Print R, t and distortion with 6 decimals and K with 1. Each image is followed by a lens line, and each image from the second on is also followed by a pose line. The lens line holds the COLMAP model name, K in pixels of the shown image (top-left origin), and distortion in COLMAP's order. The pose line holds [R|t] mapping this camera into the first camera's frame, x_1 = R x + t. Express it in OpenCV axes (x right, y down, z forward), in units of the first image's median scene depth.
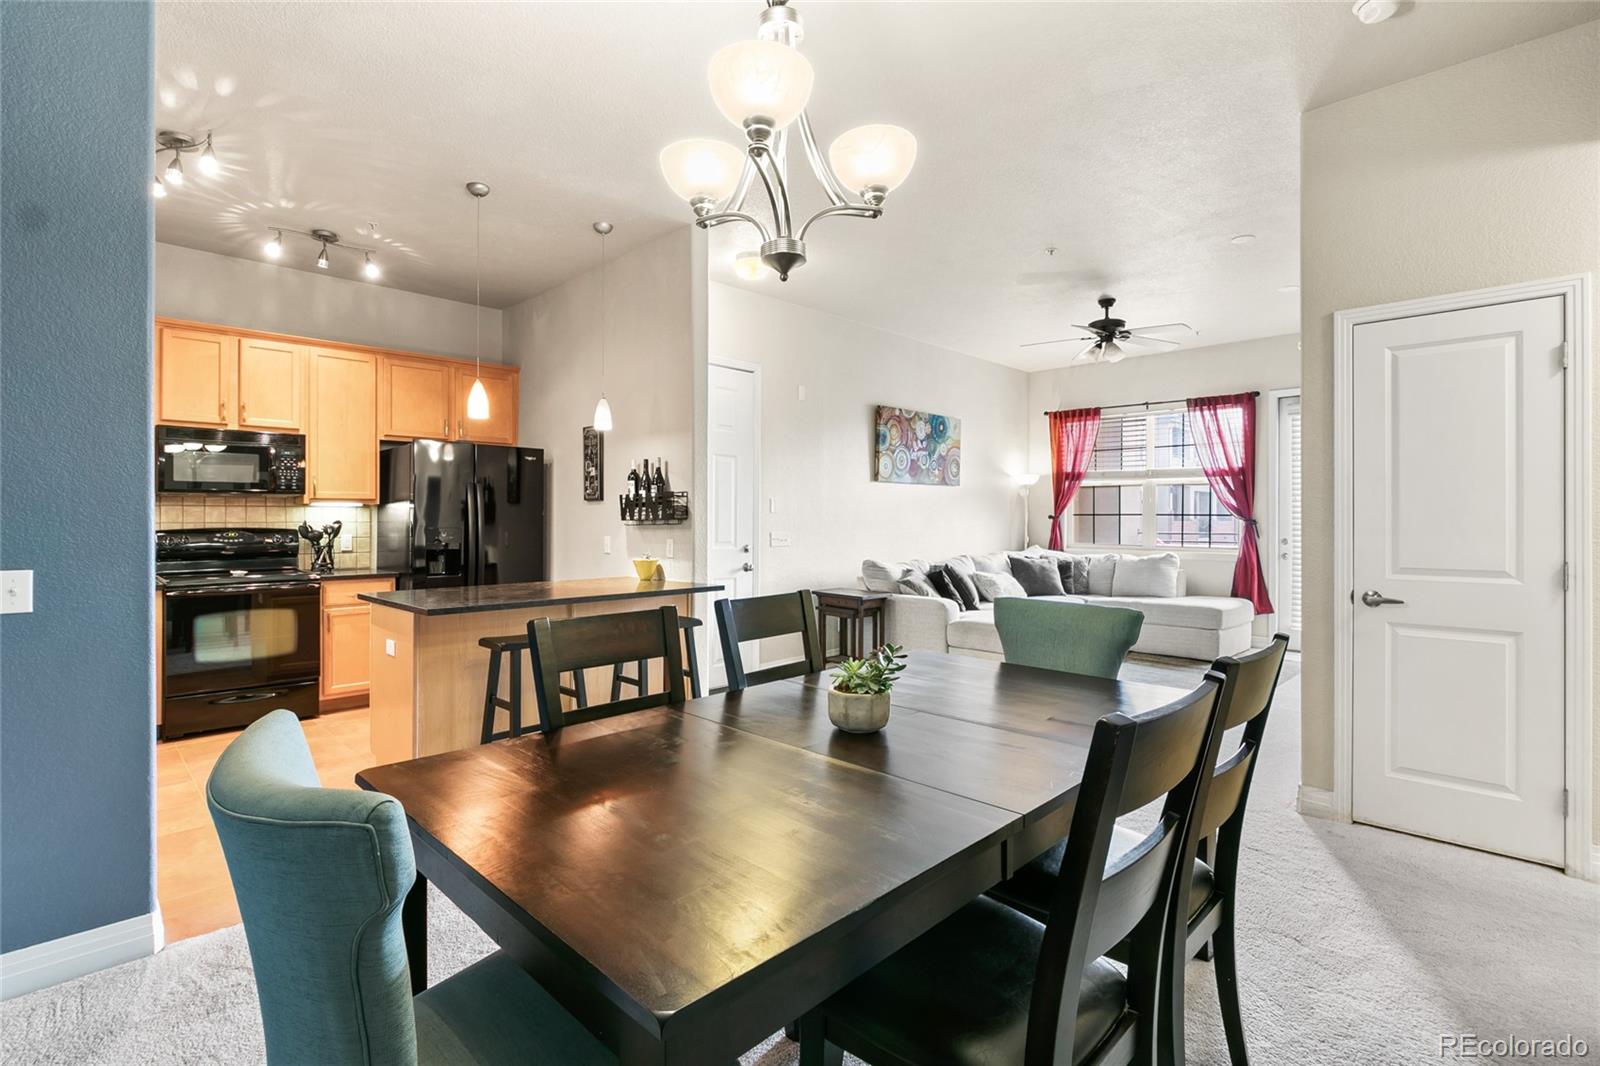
lens RADIAL K [[745.2, 0, 789.2], [0, 745.2, 521.5], [0, 0, 1]] dist [-0.001813, -0.000454]
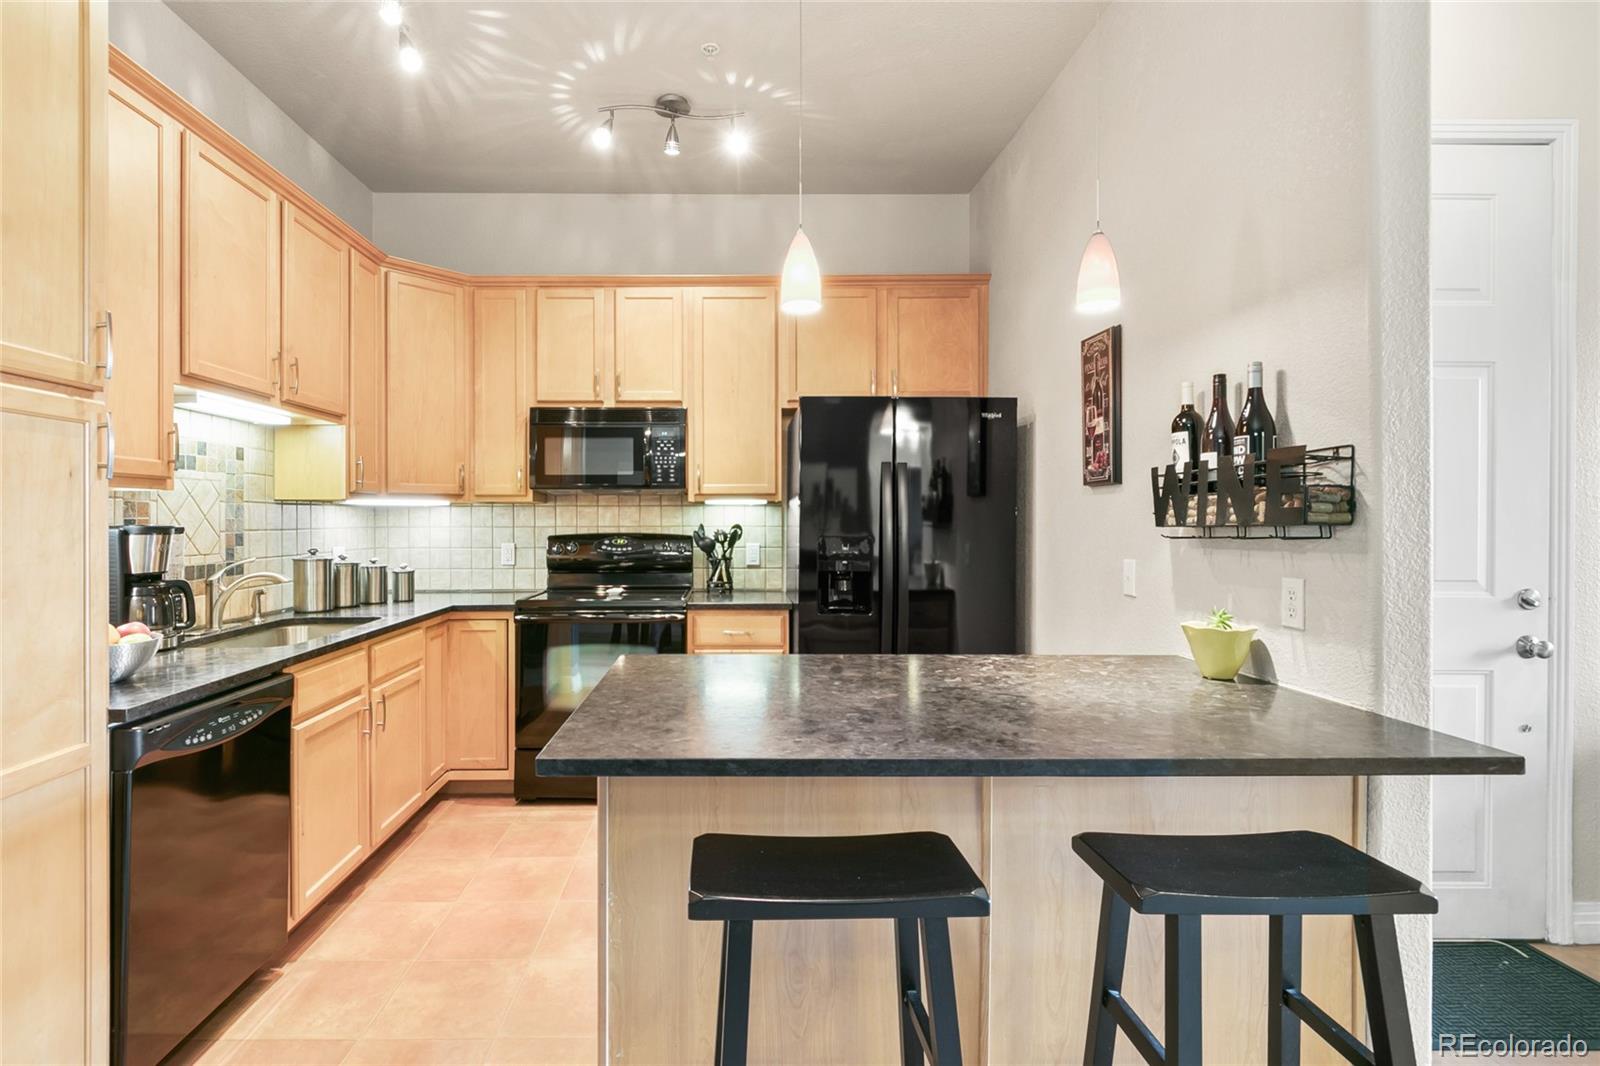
lens RADIAL K [[775.3, 0, 734.2], [0, 775.3, 523.3], [0, 0, 1]] dist [-0.003042, -0.001276]
pose [[0.713383, 0.002071, -0.700771, -0.078562], [-0.001877, 0.999998, 0.001044, -0.003011], [0.700772, 0.000570, 0.713386, 0.472756]]
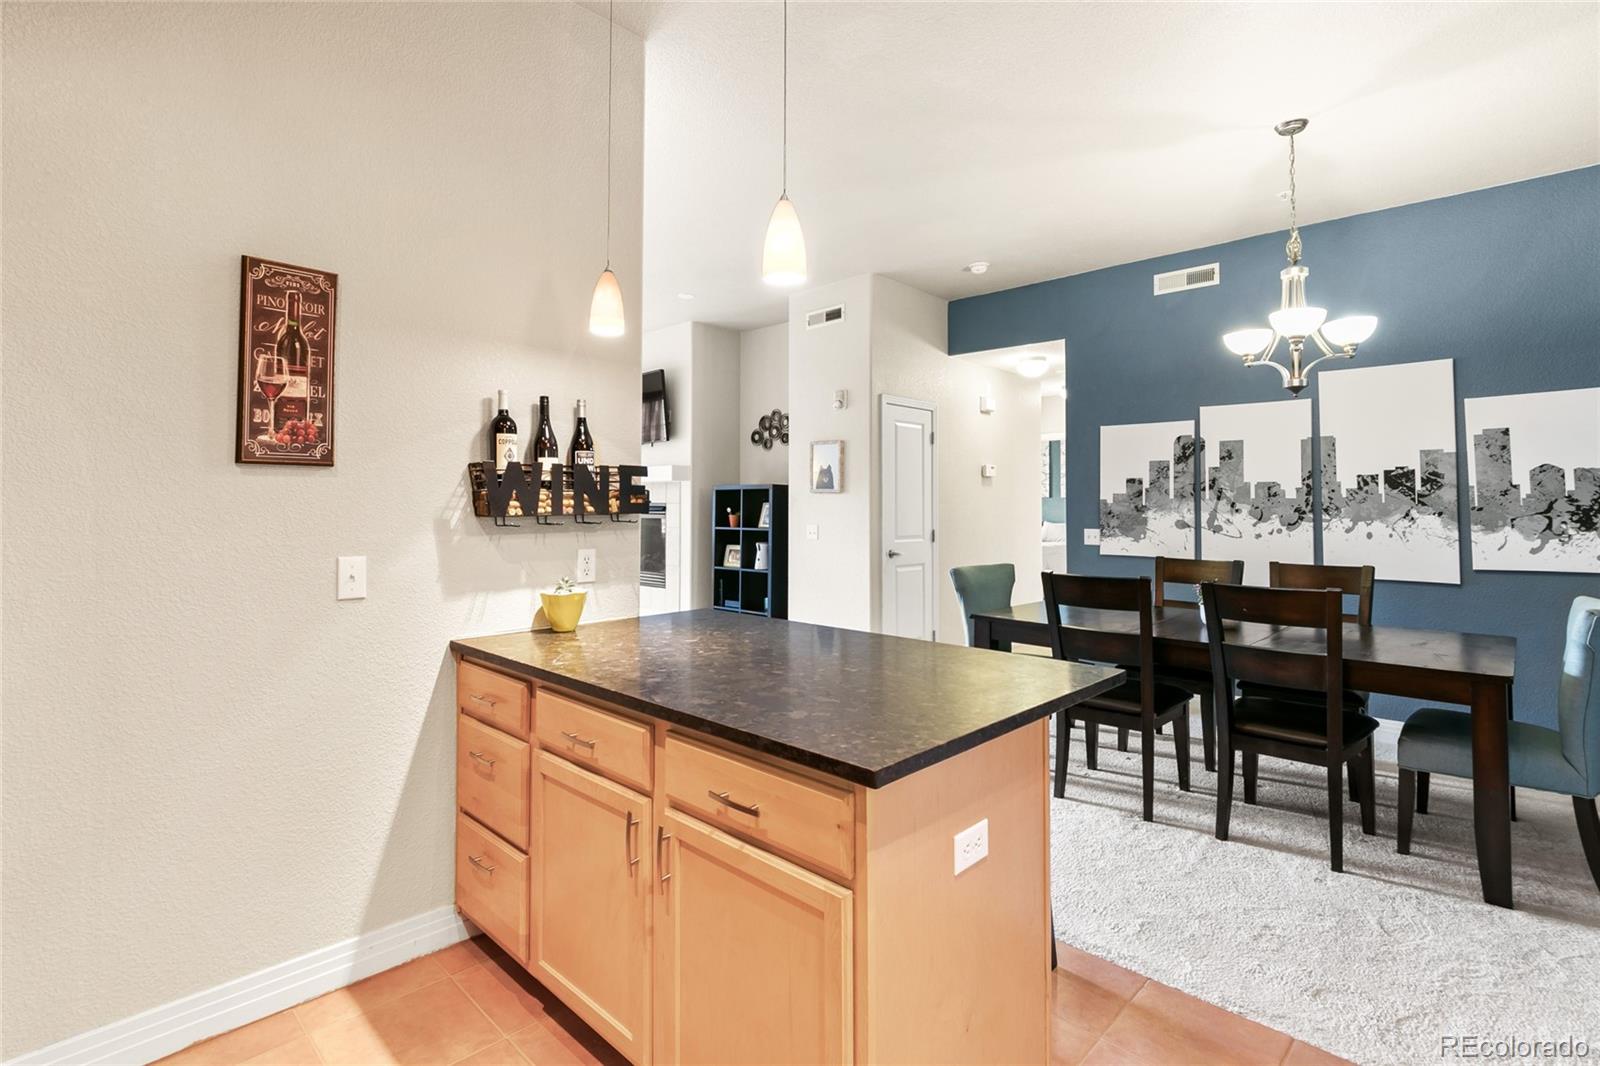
lens RADIAL K [[750.9, 0, 798.2], [0, 750.9, 489.0], [0, 0, 1]] dist [-0.000047, -0.000035]
pose [[-0.017423, 0.024836, 0.999540, -0.648999], [0.001122, 0.999691, -0.024820, -0.006344], [-0.999848, 0.000689, -0.017446, 0.761370]]
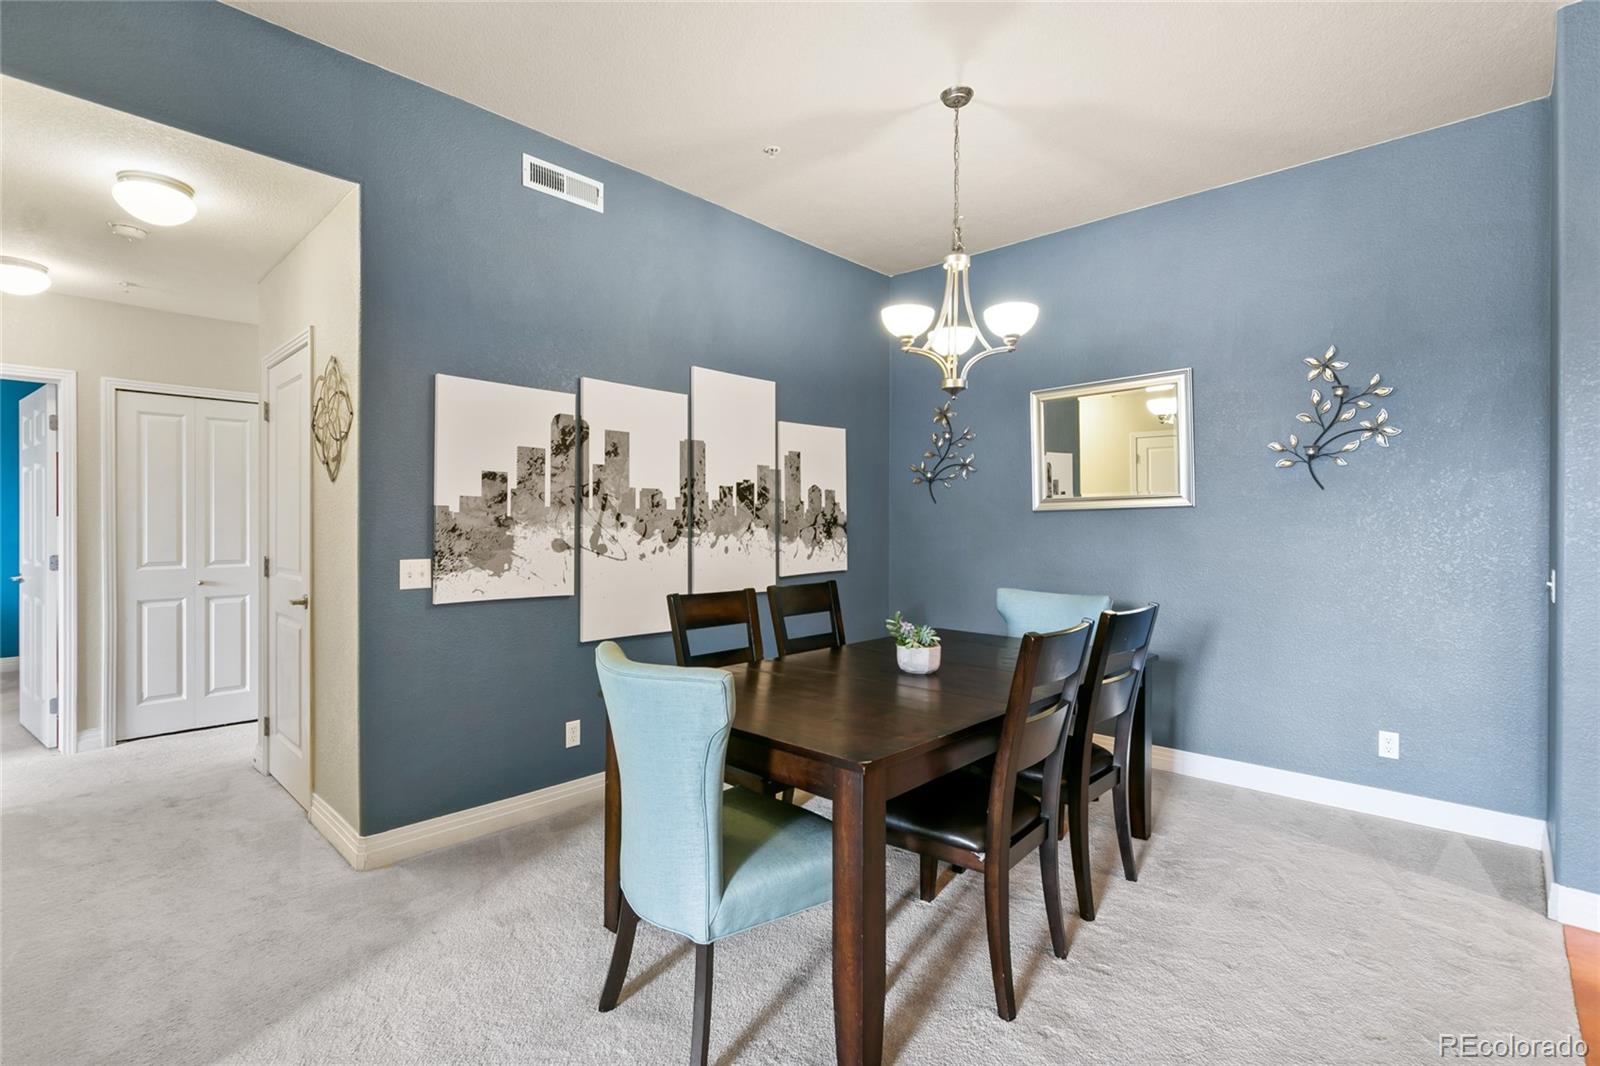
lens RADIAL K [[745.2, 0, 789.2], [0, 745.2, 521.5], [0, 0, 1]] dist [-0.001813, -0.000454]
pose [[-0.999855, -0.002349, -0.016894, 0.148628], [-0.002400, 0.999993, 0.003003, -0.007308], [0.016887, 0.003043, -0.999853, 0.908012]]
